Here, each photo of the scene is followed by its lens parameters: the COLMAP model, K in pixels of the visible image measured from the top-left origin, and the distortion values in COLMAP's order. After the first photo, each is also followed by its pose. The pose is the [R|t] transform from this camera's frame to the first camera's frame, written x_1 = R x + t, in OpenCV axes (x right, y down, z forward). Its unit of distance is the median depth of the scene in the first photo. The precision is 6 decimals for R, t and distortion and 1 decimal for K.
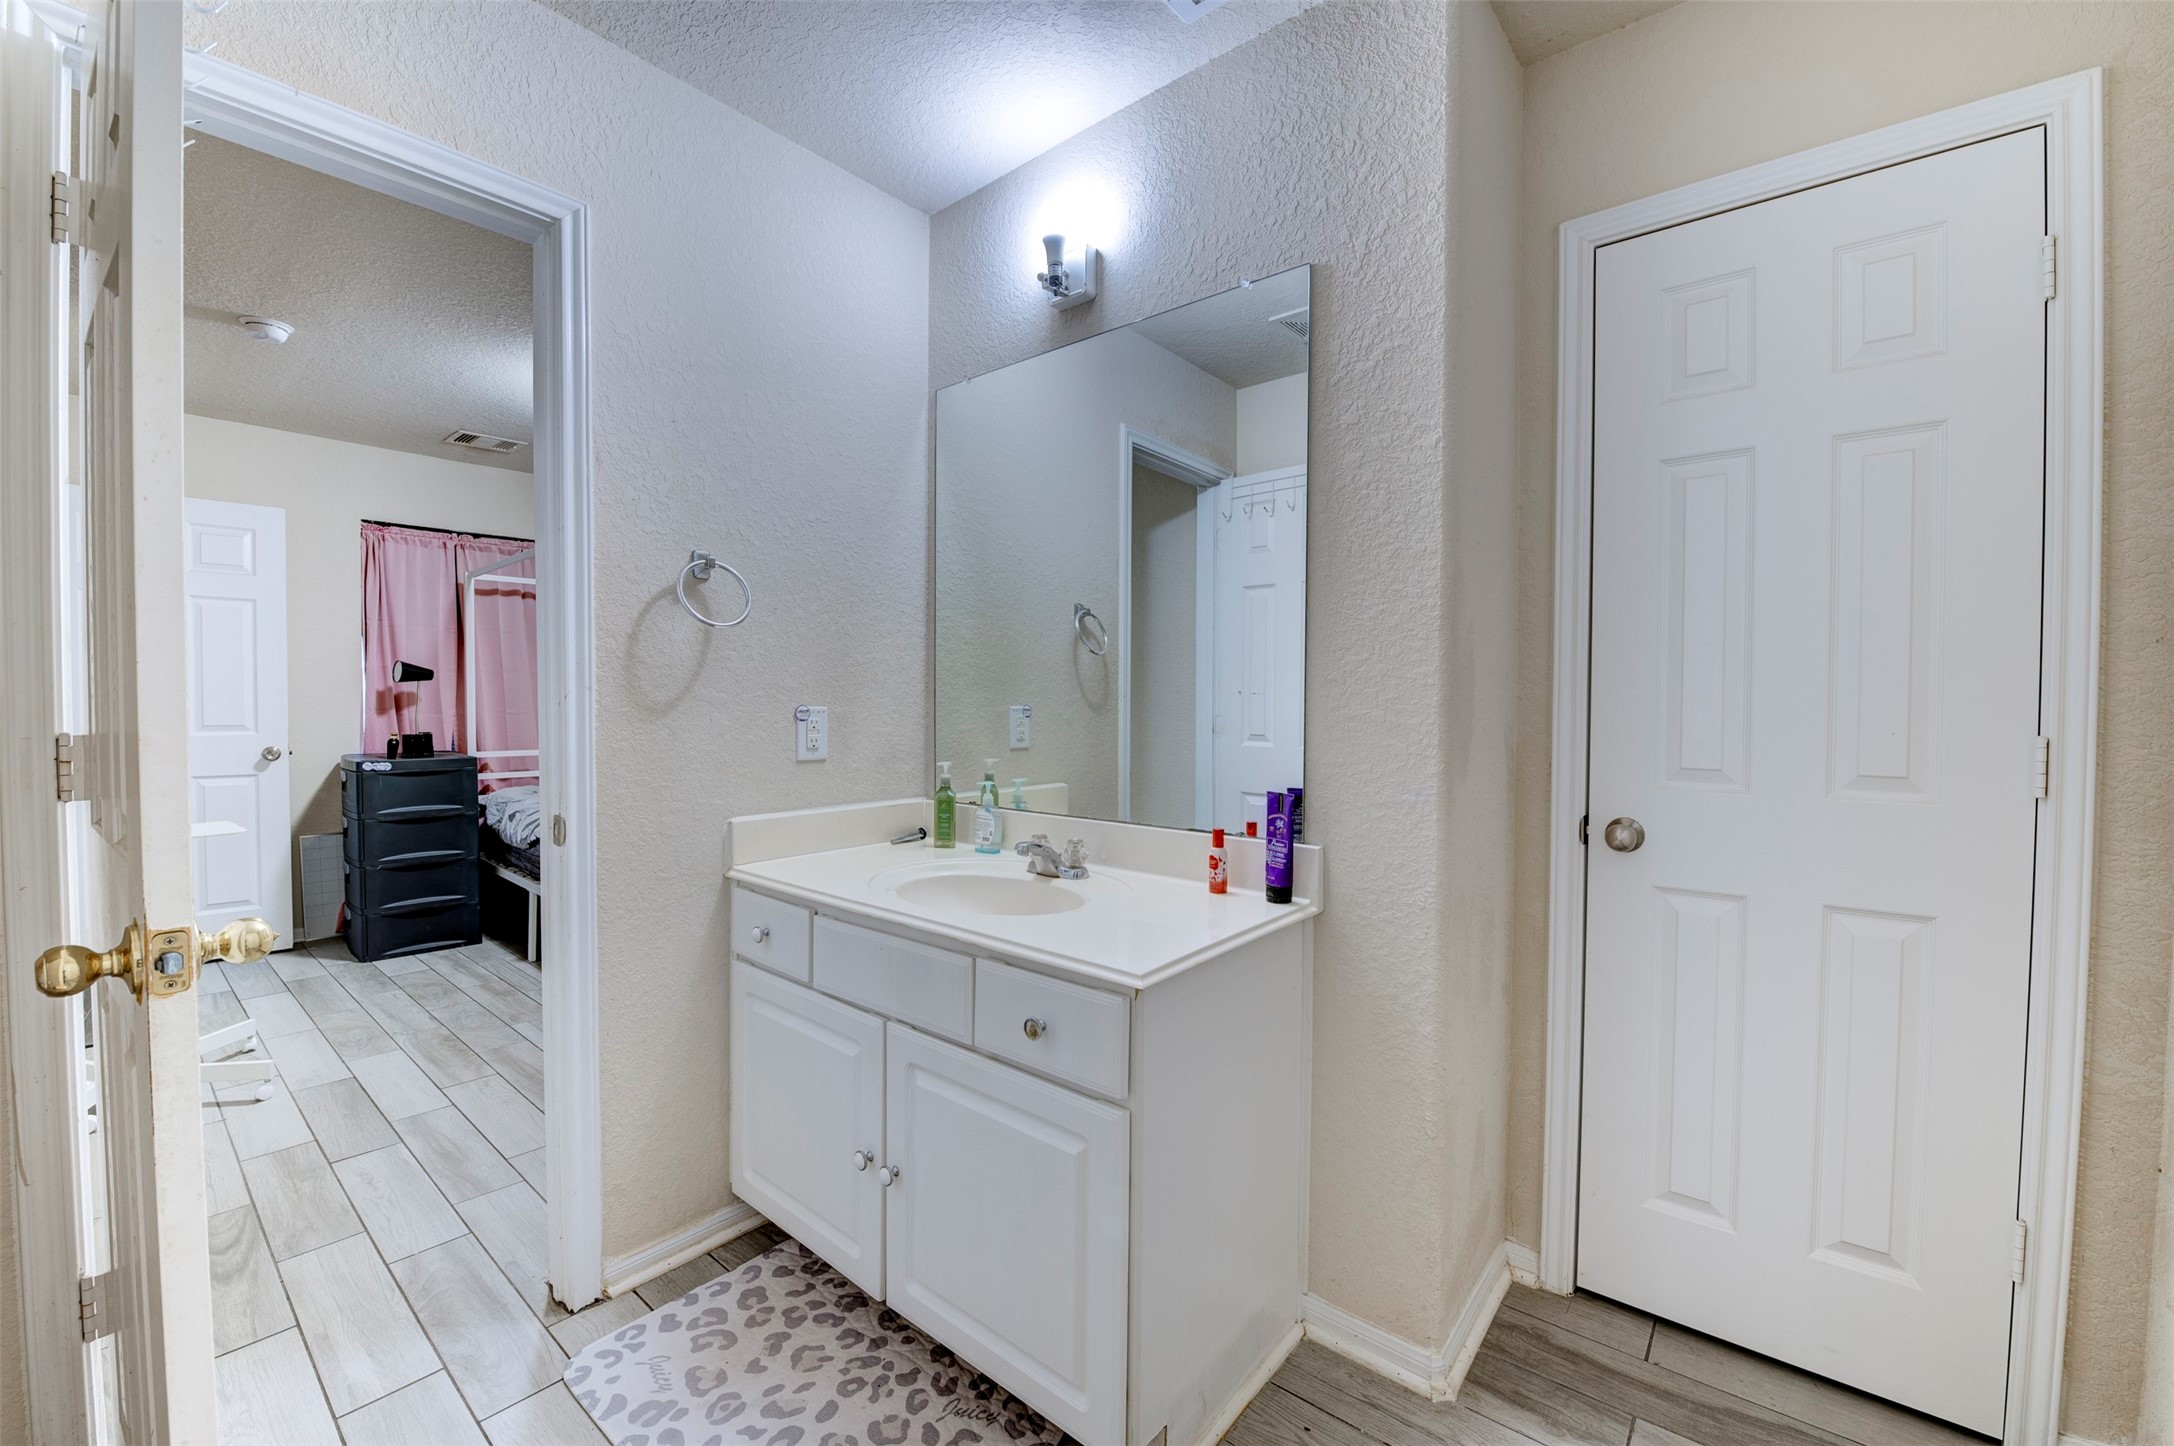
lens RADIAL K [[863.9, 0, 1082.8], [0, 863.9, 717.7], [0, 0, 1]] dist [-0.013814, -0.001939]
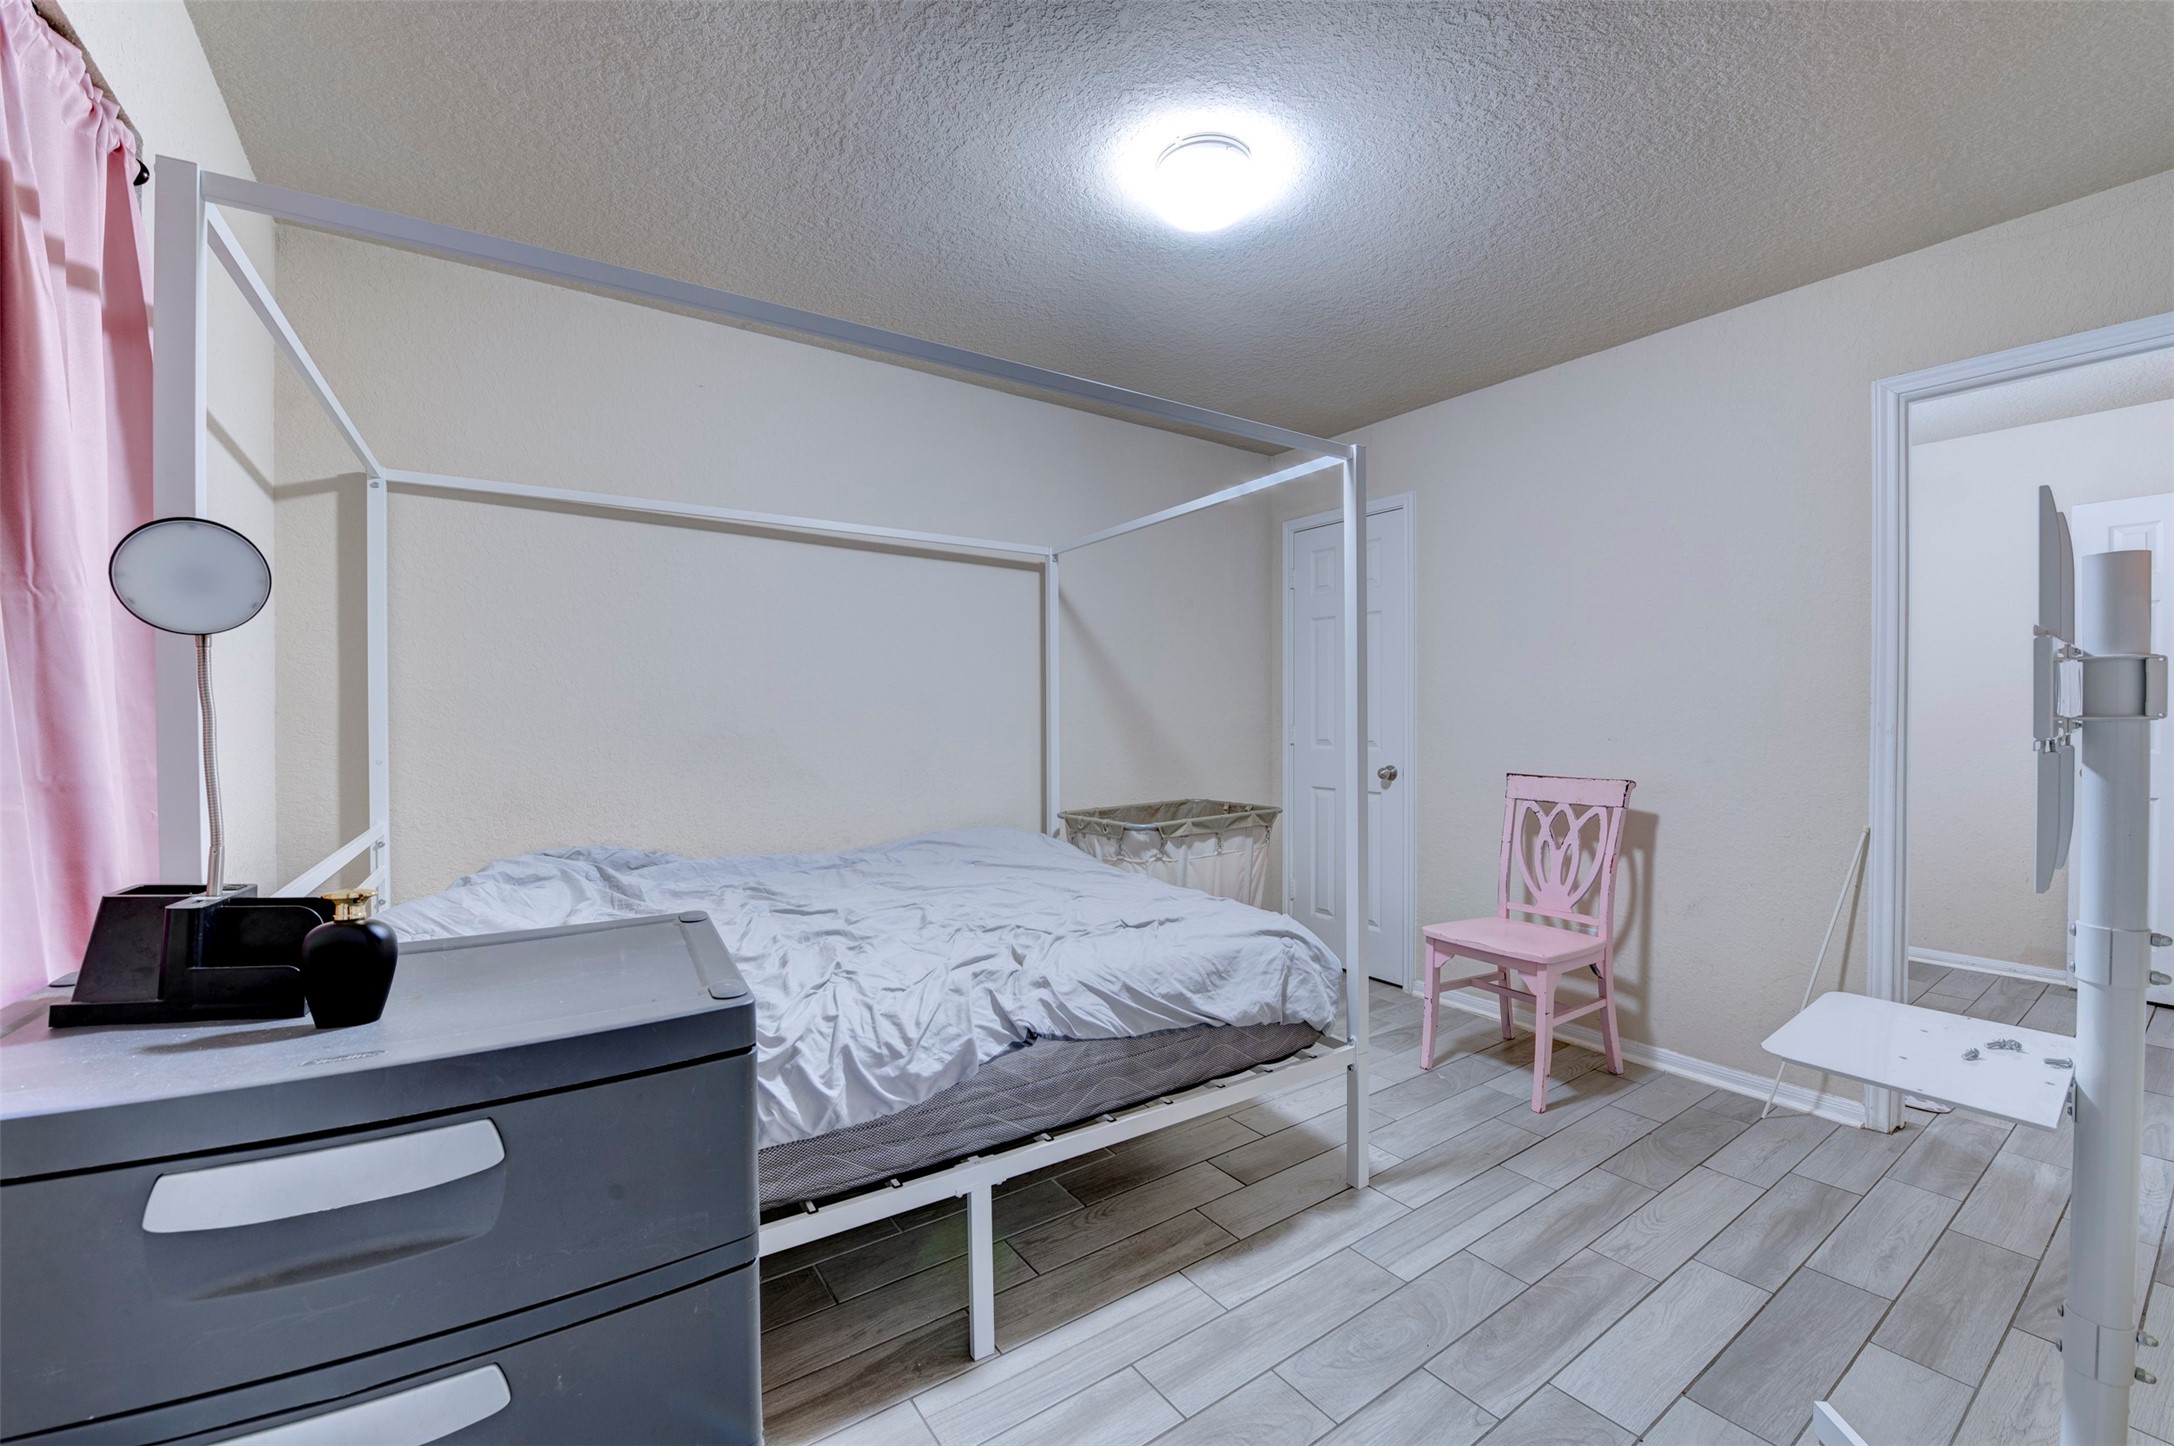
lens RADIAL K [[863.9, 0, 1087.9], [0, 863.9, 721.6], [0, 0, 1]] dist [-0.013814, -0.001939]
pose [[0.264448, -0.011637, 0.964330, -0.933800], [0.023467, 0.999709, 0.005629, -0.019434], [-0.964114, 0.021141, 0.264645, 0.764592]]
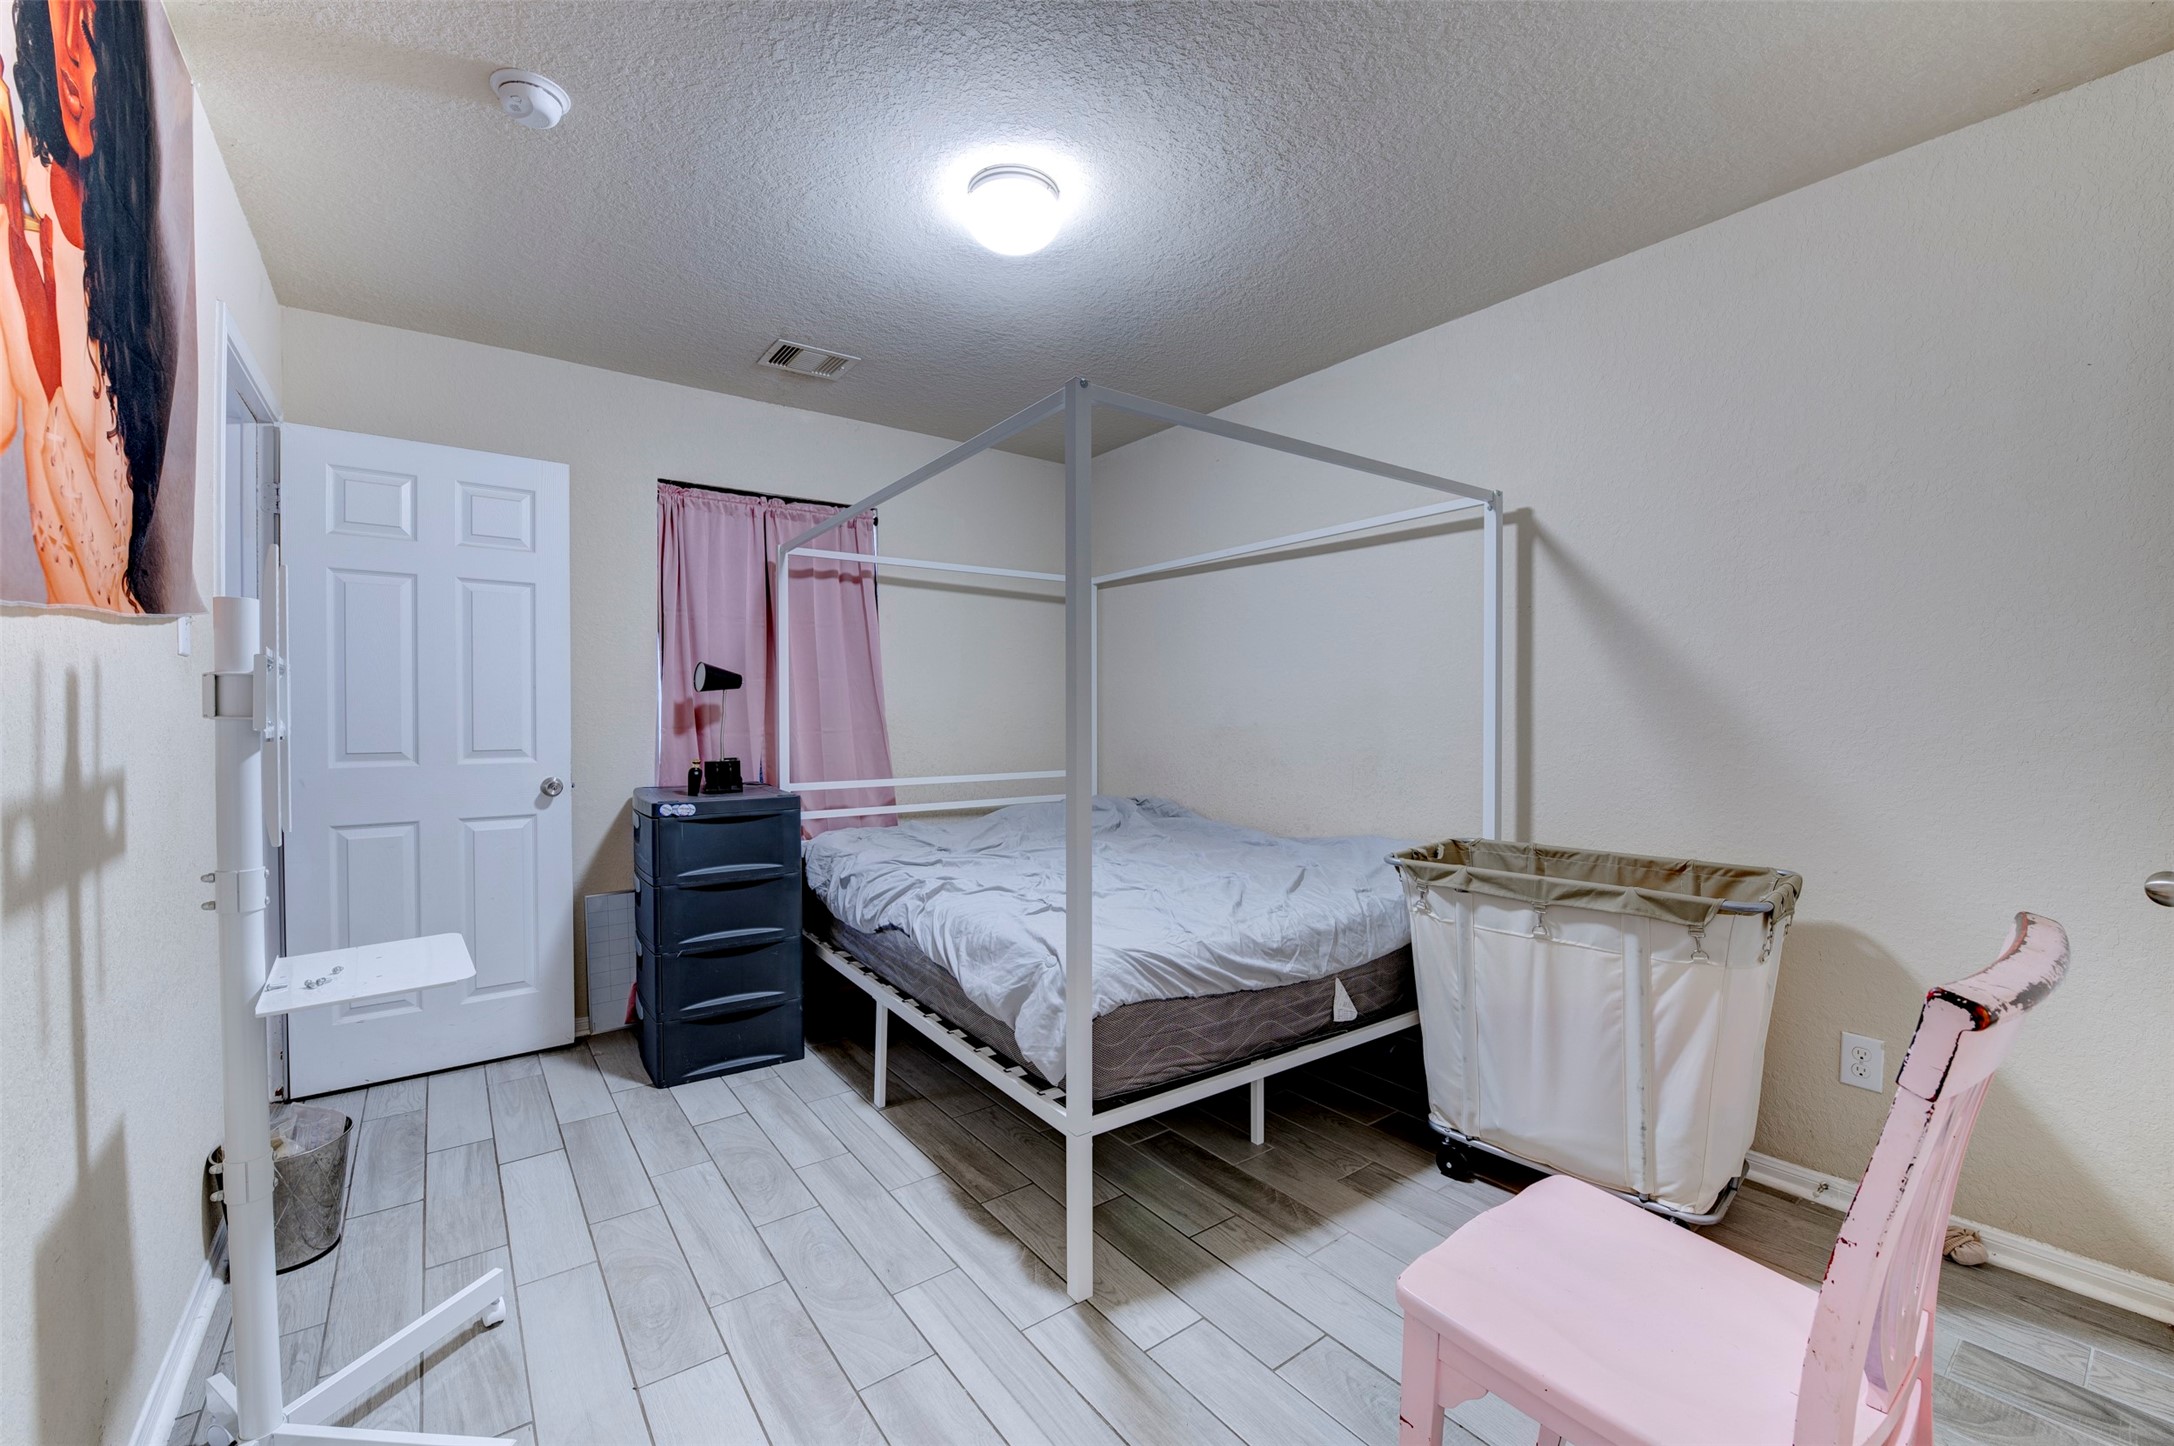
lens RADIAL K [[863.9, 0, 1092.4], [0, 863.9, 722.0], [0, 0, 1]] dist [-0.013814, -0.001939]
pose [[0.975242, -0.000040, -0.221142, -0.304655], [-0.002065, 0.999955, -0.009290, -0.008595], [0.221133, 0.009517, 0.975197, 0.348135]]
